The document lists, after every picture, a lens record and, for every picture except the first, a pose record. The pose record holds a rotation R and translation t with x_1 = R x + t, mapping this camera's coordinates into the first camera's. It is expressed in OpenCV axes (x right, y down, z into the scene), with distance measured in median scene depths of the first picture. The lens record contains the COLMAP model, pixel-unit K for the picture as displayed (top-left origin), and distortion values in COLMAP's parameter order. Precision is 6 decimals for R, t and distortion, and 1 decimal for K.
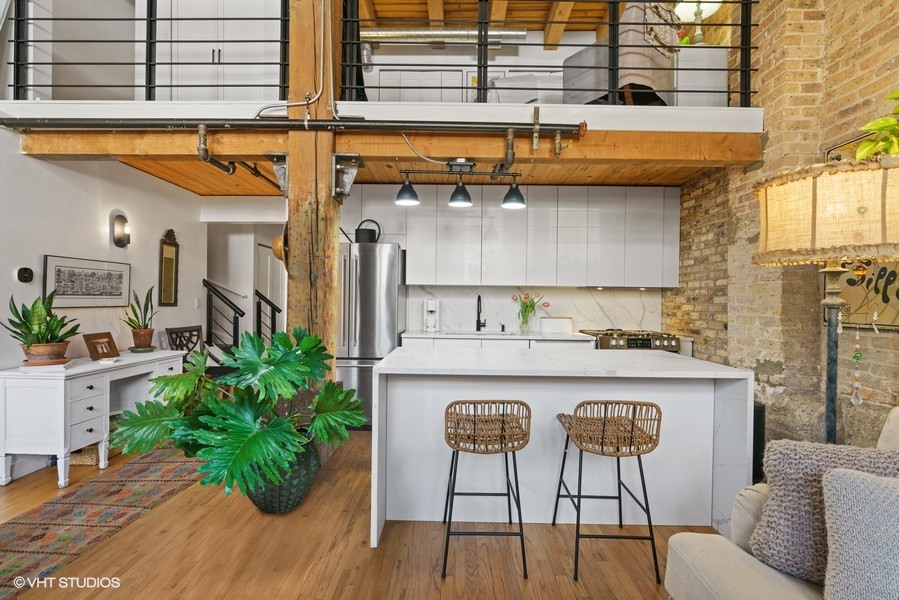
lens RADIAL K [[410.9, 0, 447.5], [0, 410.9, 302.3], [0, 0, 1]] dist [-0.002531, 0.000874]
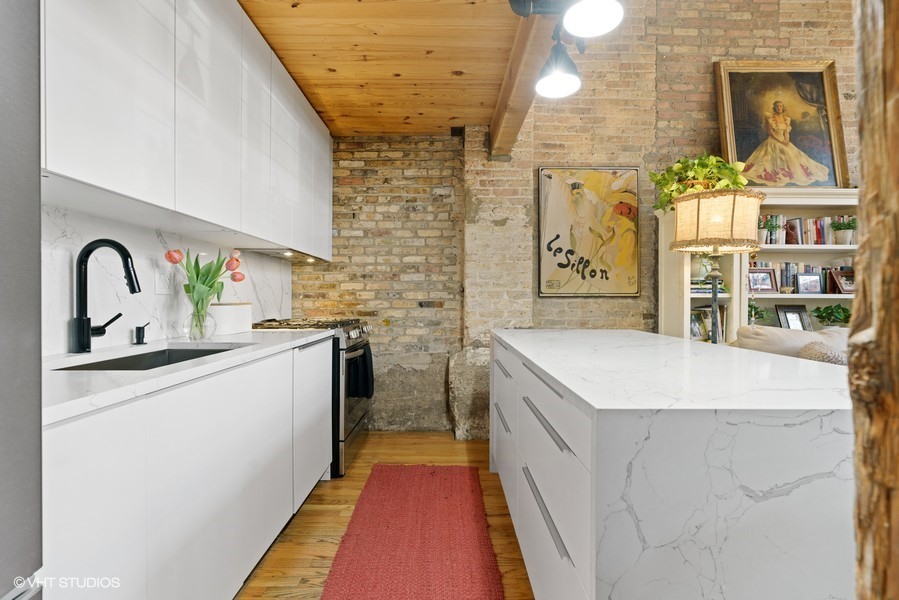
lens RADIAL K [[415.4, 0, 447.8], [0, 415.4, 301.1], [0, 0, 1]] dist [-0.001680, 0.000911]
pose [[-0.020414, -0.018756, 0.999616, -0.377018], [0.002513, 0.999820, 0.018811, 0.038040], [-0.999788, 0.002896, -0.020363, 1.105177]]
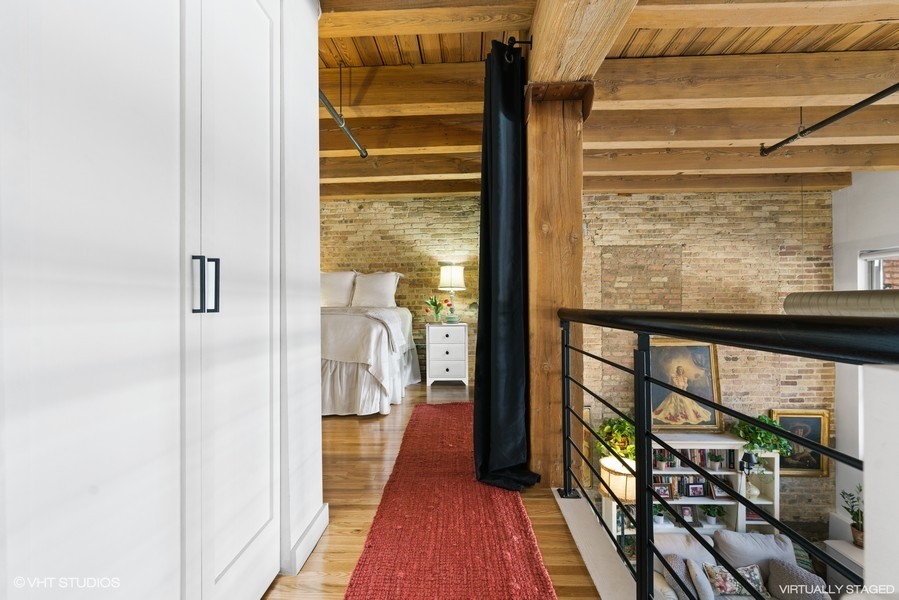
lens RADIAL K [[428.5, 0, 449.5], [0, 428.5, 300.0], [0, 0, 1]] dist [-0.017507, 0.010320]
pose [[0.029347, -0.013906, 0.999473, -1.096872], [0.014433, 0.999805, 0.013487, -0.802874], [-0.999465, 0.014030, 0.029542, 1.104707]]
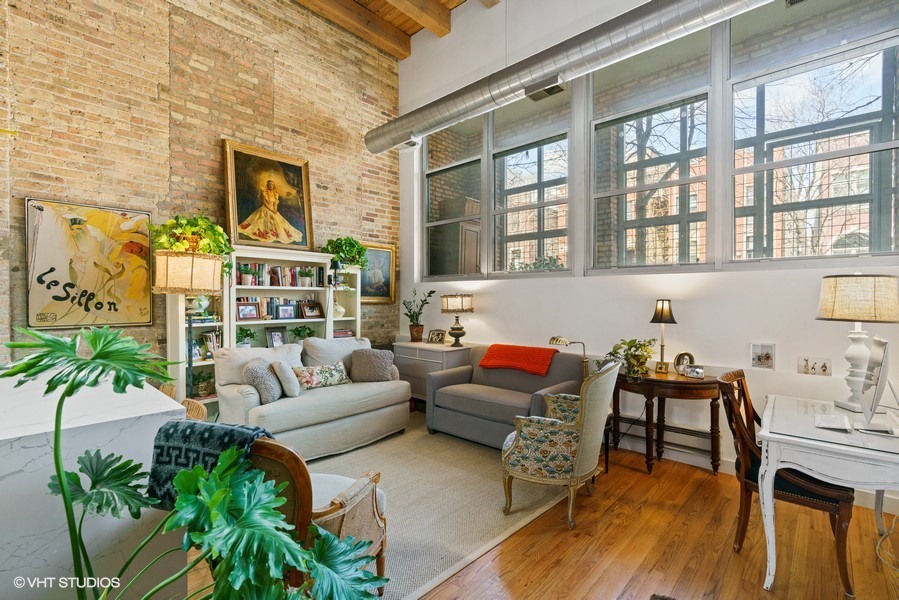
lens RADIAL K [[406.7, 0, 449.5], [0, 406.7, 300.0], [0, 0, 1]] dist [-0.007477, 0.004346]
pose [[-0.746559, -0.016001, 0.665126, -0.798796], [-0.006184, 0.999834, 0.017111, -0.058779], [-0.665290, 0.008661, -0.746535, 0.886007]]
